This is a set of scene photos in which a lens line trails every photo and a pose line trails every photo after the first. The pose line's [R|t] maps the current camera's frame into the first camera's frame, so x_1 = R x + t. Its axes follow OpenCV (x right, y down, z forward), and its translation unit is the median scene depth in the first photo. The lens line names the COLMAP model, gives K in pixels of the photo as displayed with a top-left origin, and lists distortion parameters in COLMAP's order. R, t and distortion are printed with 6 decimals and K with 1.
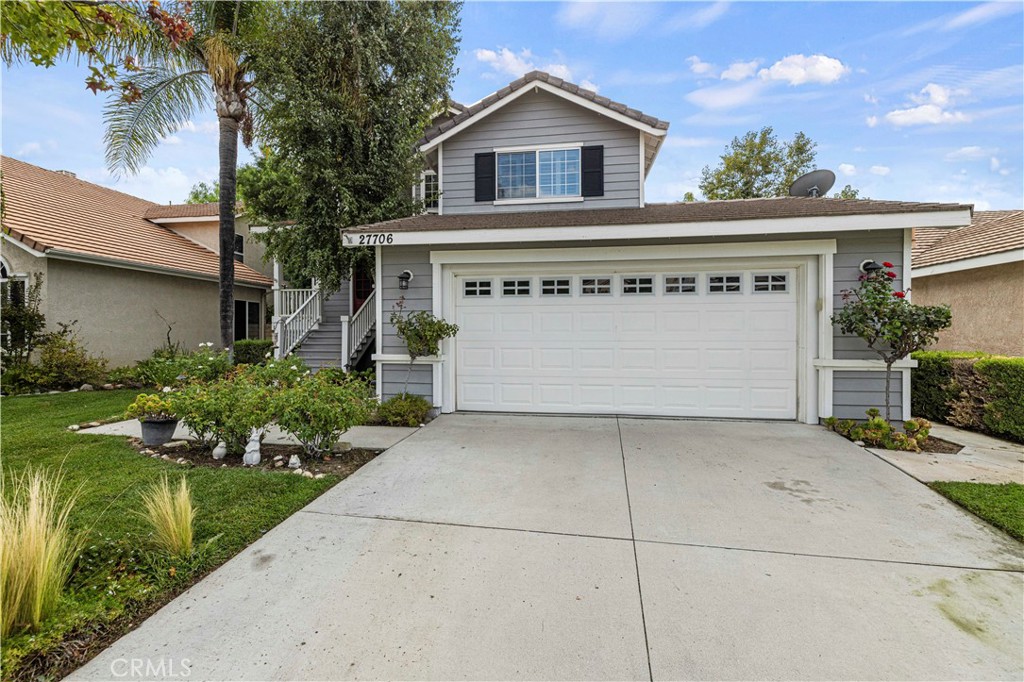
lens RADIAL K [[433.5, 0, 510.3], [0, 433.5, 338.0], [0, 0, 1]] dist [0.001326, 0.000050]
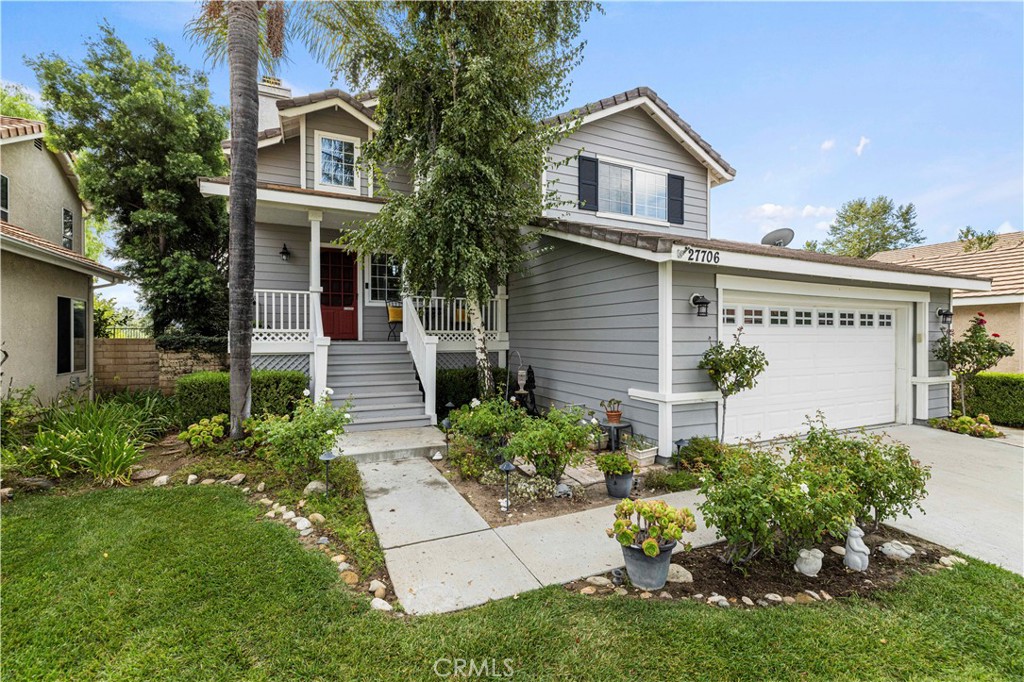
lens RADIAL K [[433.5, 0, 512.4], [0, 433.5, 340.0], [0, 0, 1]] dist [0.001326, 0.000050]
pose [[0.839549, -0.002048, 0.543280, -0.722825], [0.002917, 0.999995, -0.000739, -0.046543], [-0.543276, 0.002205, 0.839551, 0.342528]]
